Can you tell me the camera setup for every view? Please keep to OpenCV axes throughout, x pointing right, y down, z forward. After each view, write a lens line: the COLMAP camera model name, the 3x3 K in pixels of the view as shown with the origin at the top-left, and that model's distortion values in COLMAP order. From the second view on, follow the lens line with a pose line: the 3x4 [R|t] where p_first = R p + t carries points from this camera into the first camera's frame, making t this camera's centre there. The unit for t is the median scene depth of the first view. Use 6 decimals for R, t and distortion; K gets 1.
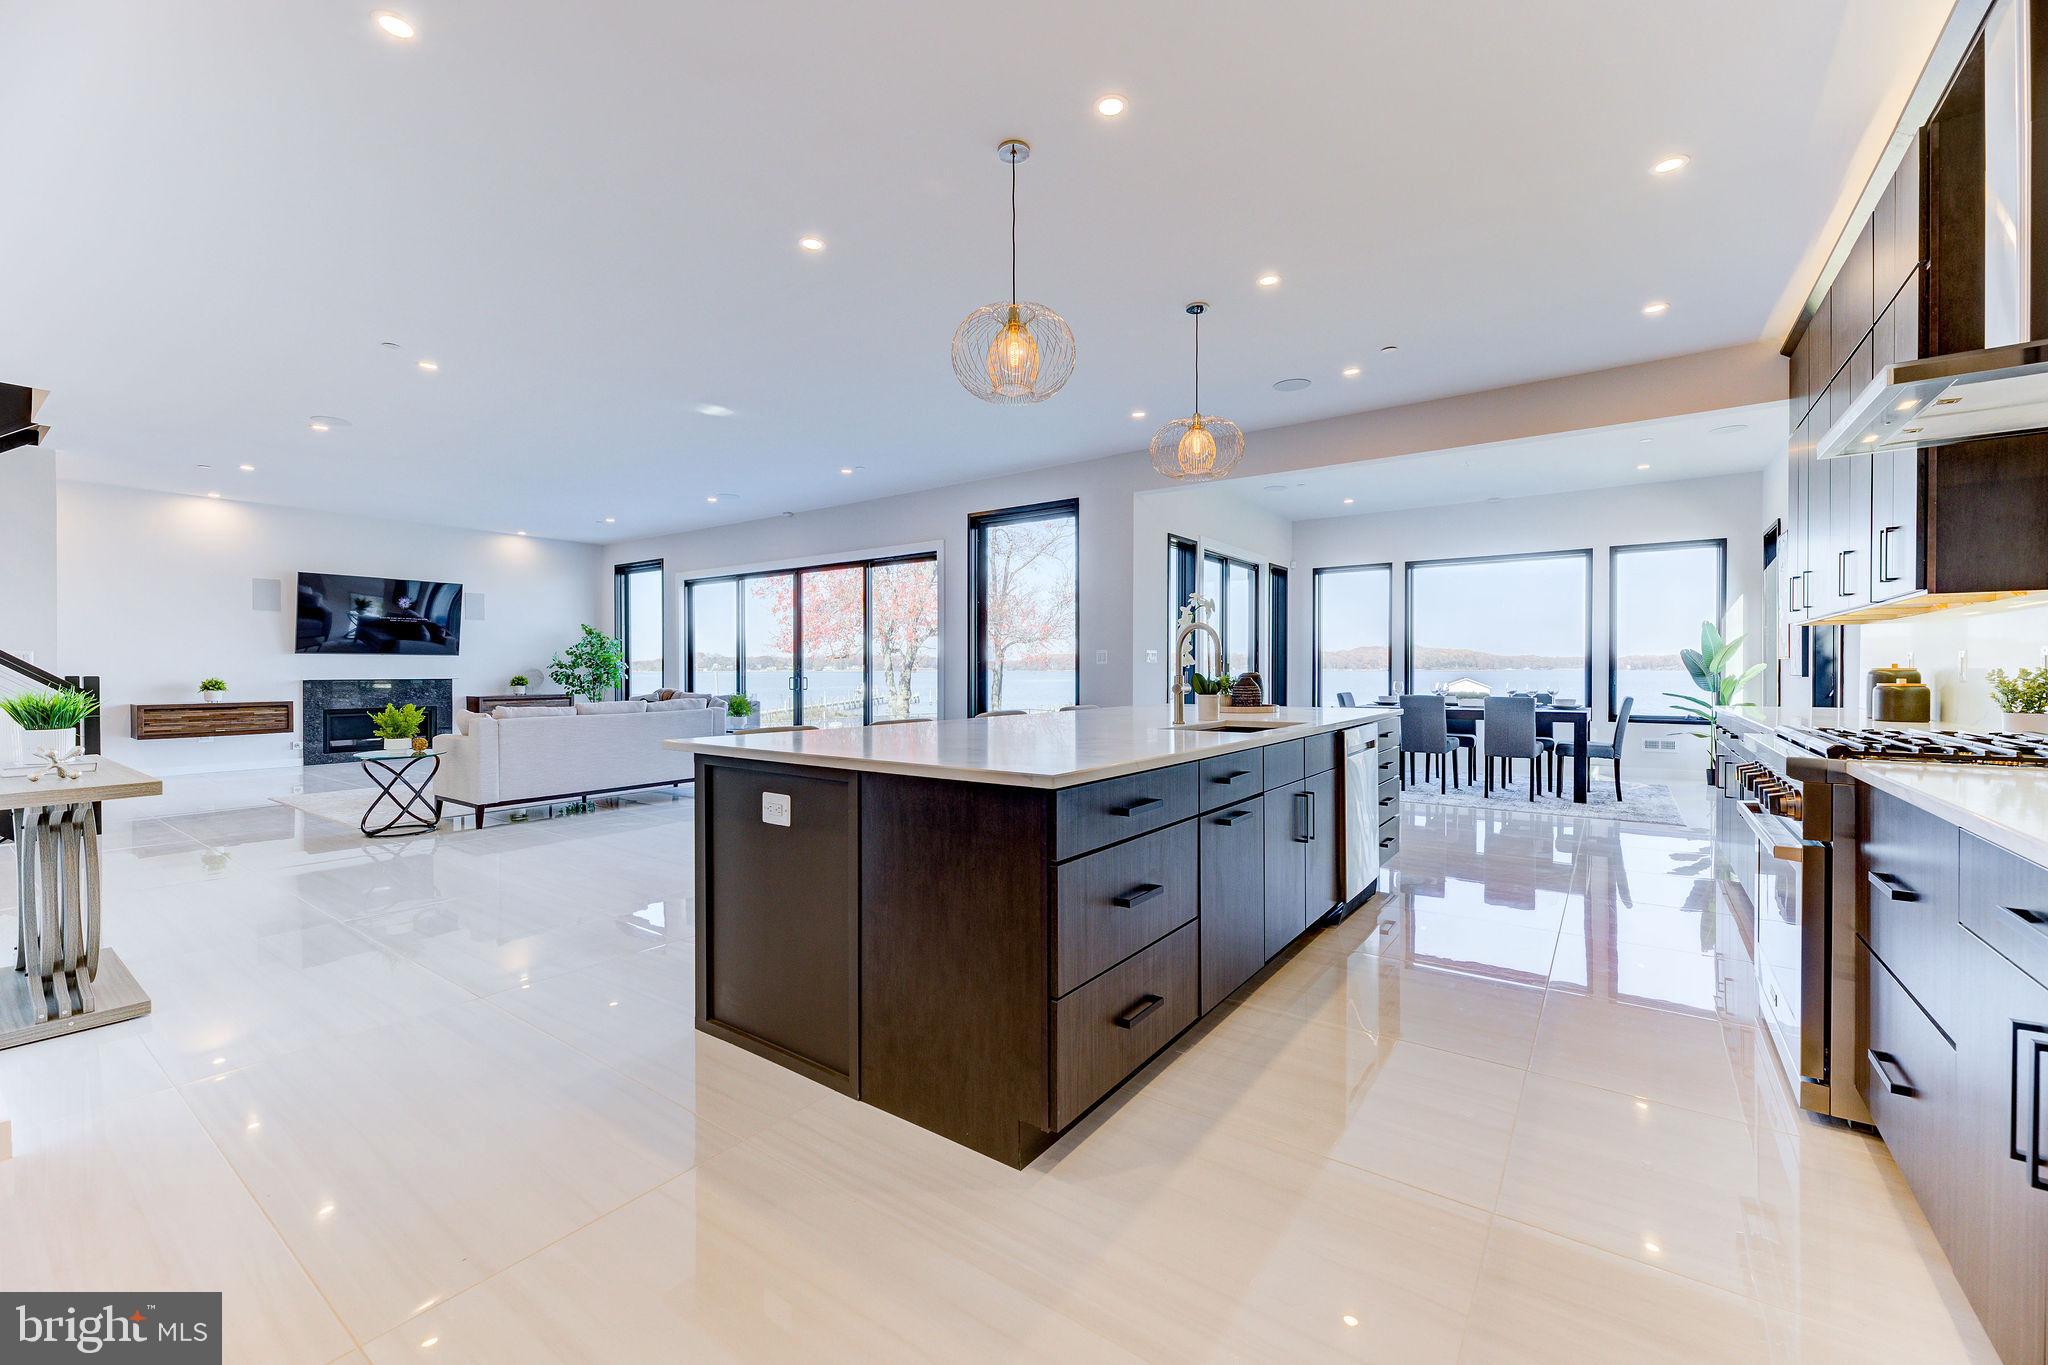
lens RADIAL K [[823.8, 0, 1023.5], [0, 823.8, 672.8], [0, 0, 1]] dist [0.012168, -0.000031]
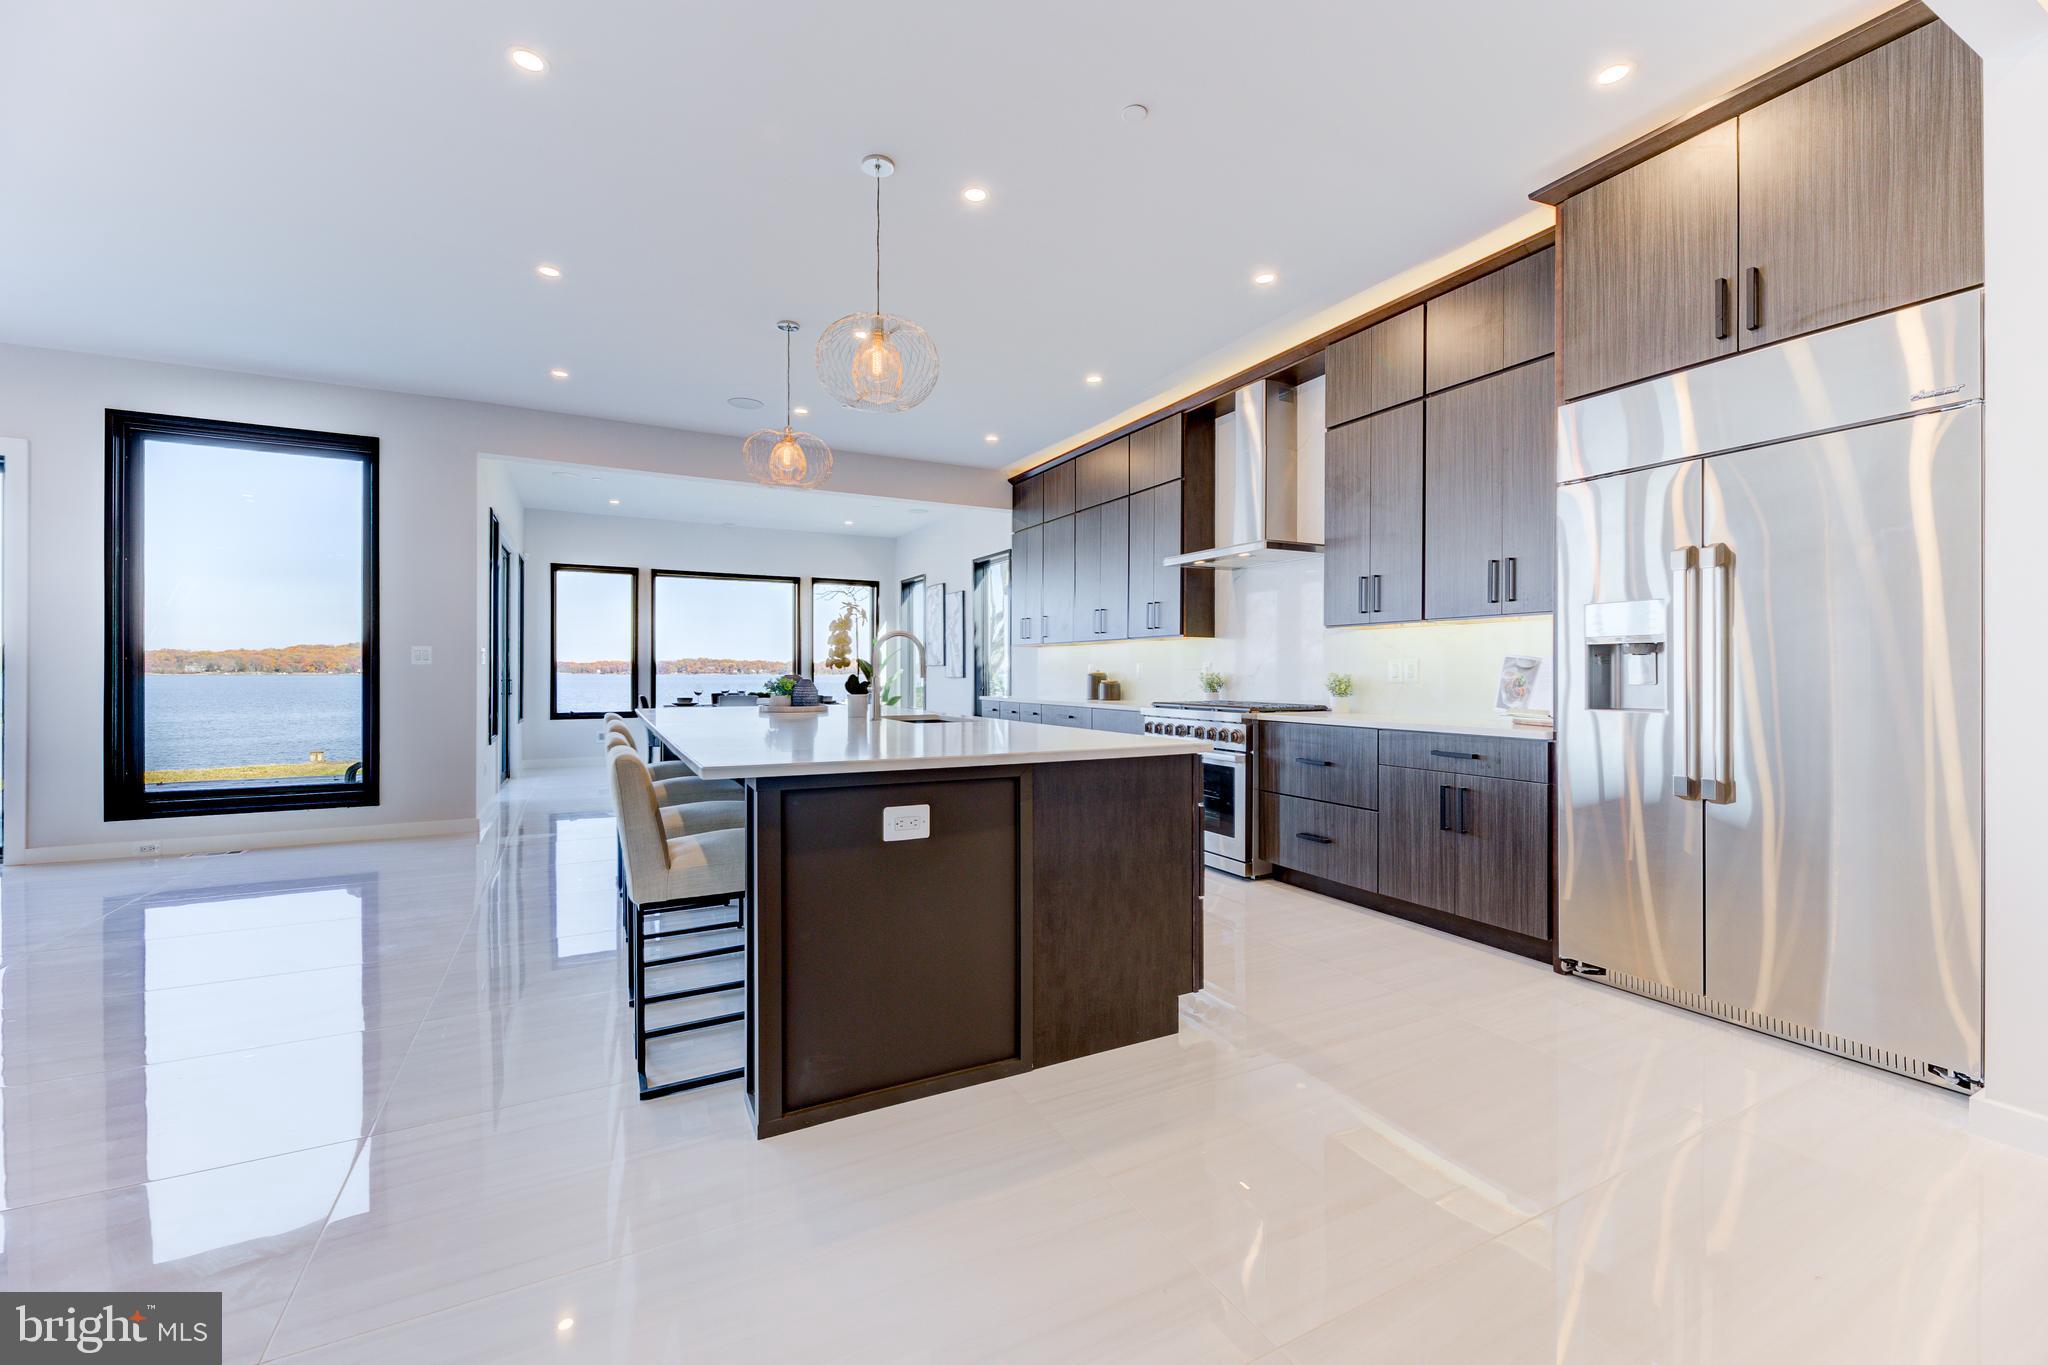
lens RADIAL K [[823.8, 0, 1023.5], [0, 823.8, 672.8], [0, 0, 1]] dist [0.012168, -0.000031]
pose [[0.440328, -0.000095, 0.897837, -0.643069], [0.004350, 0.999988, -0.002027, 0.001262], [-0.897826, 0.004798, 0.440323, 0.294682]]
